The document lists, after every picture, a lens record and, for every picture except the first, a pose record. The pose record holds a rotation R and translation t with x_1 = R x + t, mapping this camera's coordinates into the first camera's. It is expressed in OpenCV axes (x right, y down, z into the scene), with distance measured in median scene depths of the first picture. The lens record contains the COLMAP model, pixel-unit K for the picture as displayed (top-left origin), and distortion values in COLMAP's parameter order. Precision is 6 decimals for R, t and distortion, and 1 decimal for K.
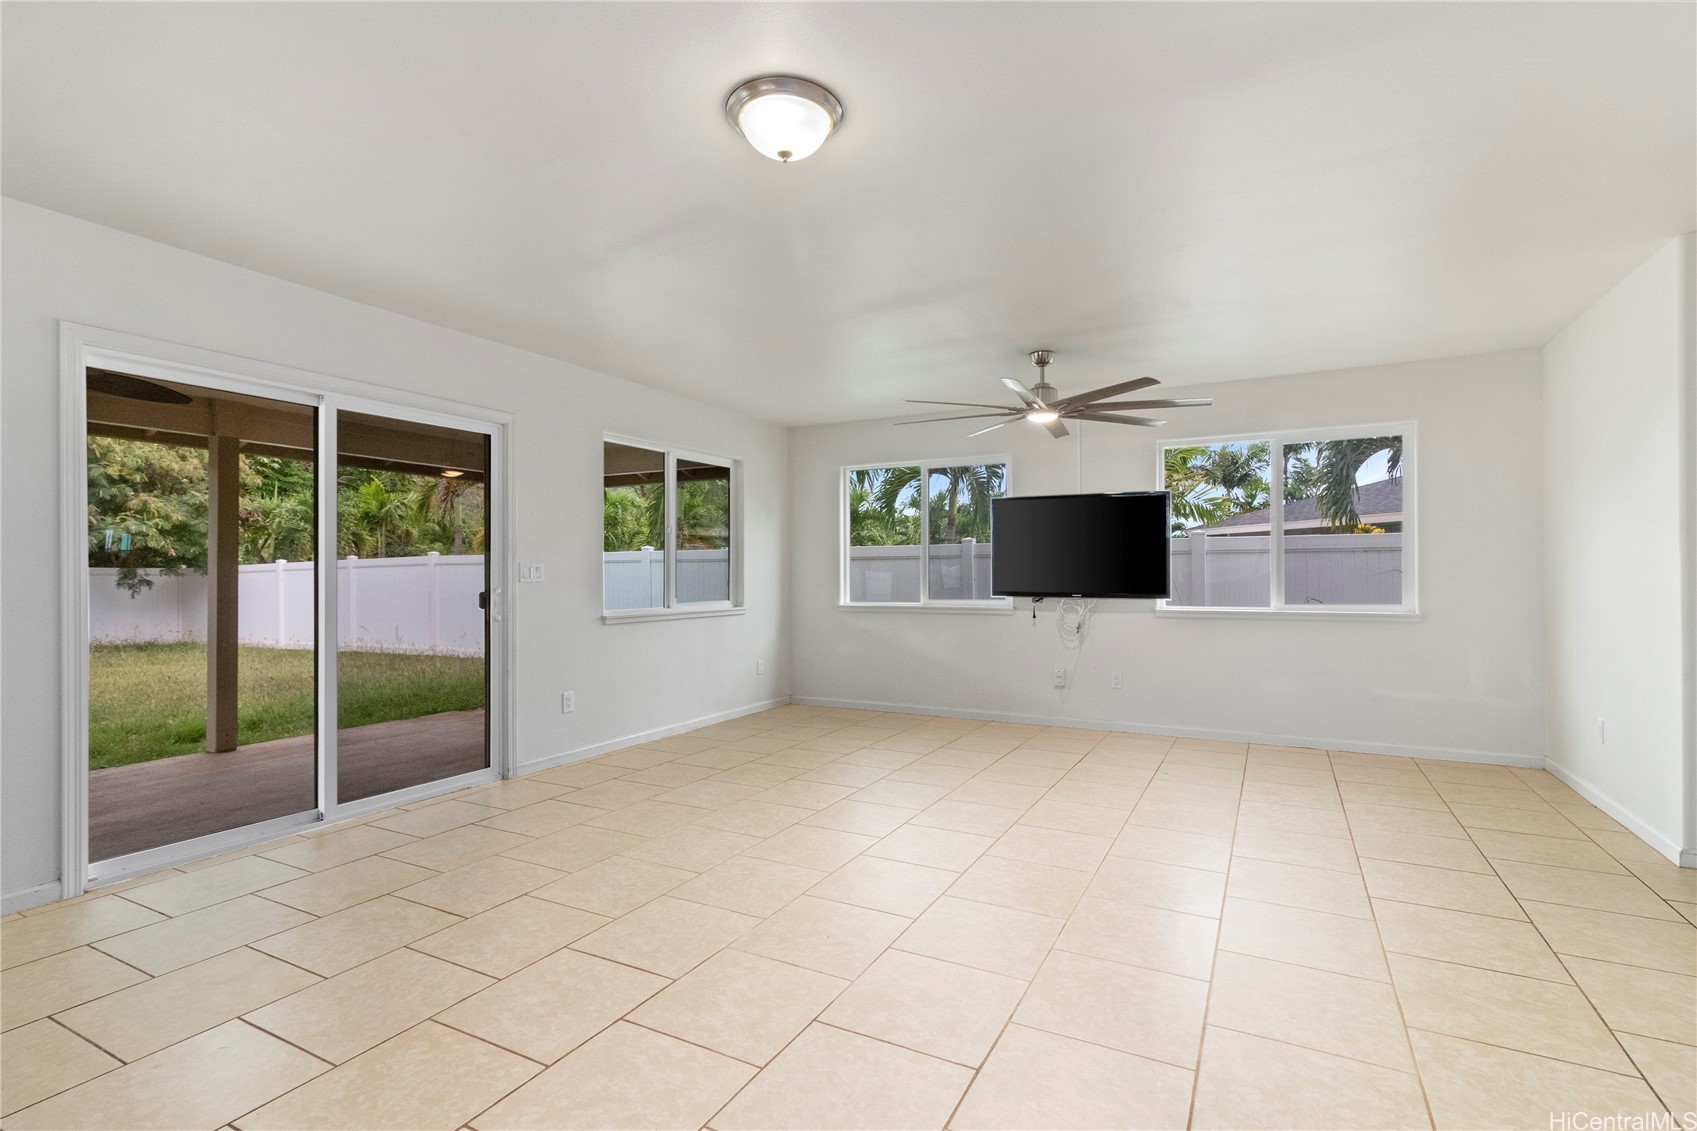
lens RADIAL K [[800.5, 0, 847.4], [0, 800.5, 576.0], [0, 0, 1]] dist [0.001843, 0.000273]
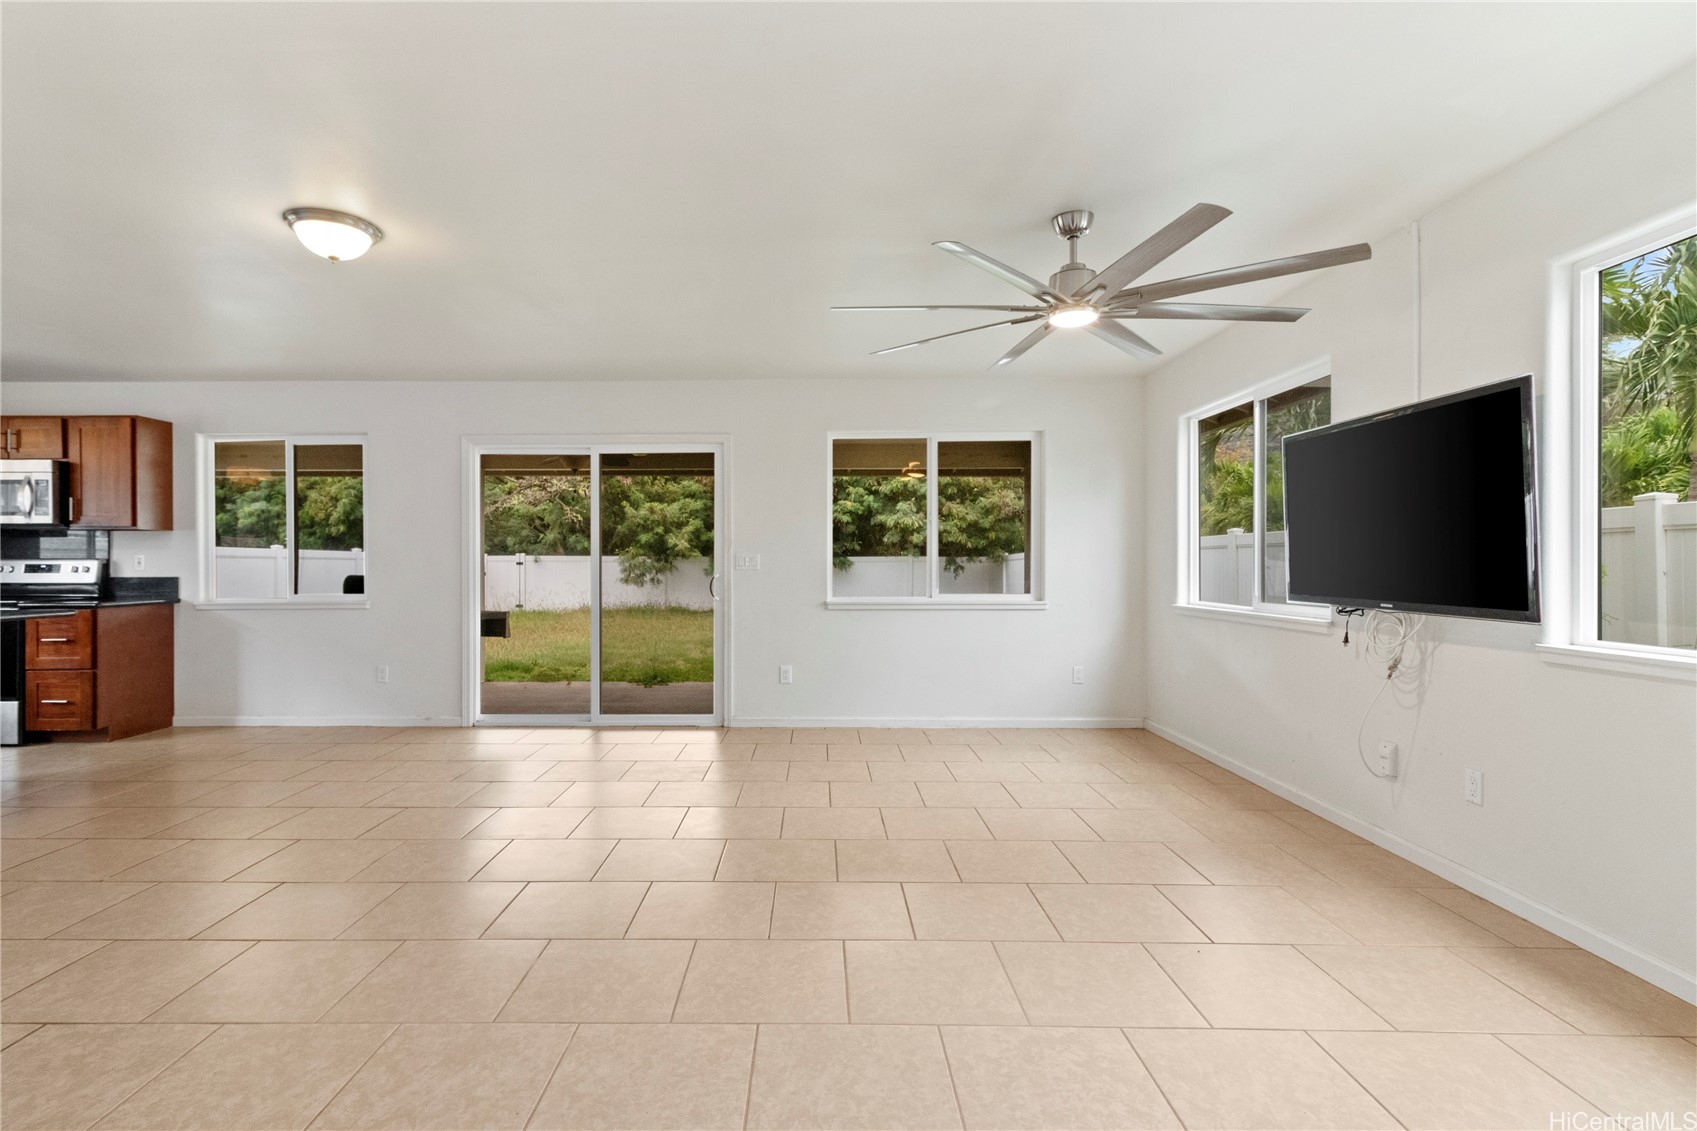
lens RADIAL K [[800.5, 0, 803.6], [0, 800.5, 565.4], [0, 0, 1]] dist [0.001843, 0.000273]
pose [[0.463202, 0.004618, -0.886240, 0.546530], [-0.001276, 0.999989, 0.004543, -0.003271], [0.886252, -0.000973, 0.463203, 0.401272]]
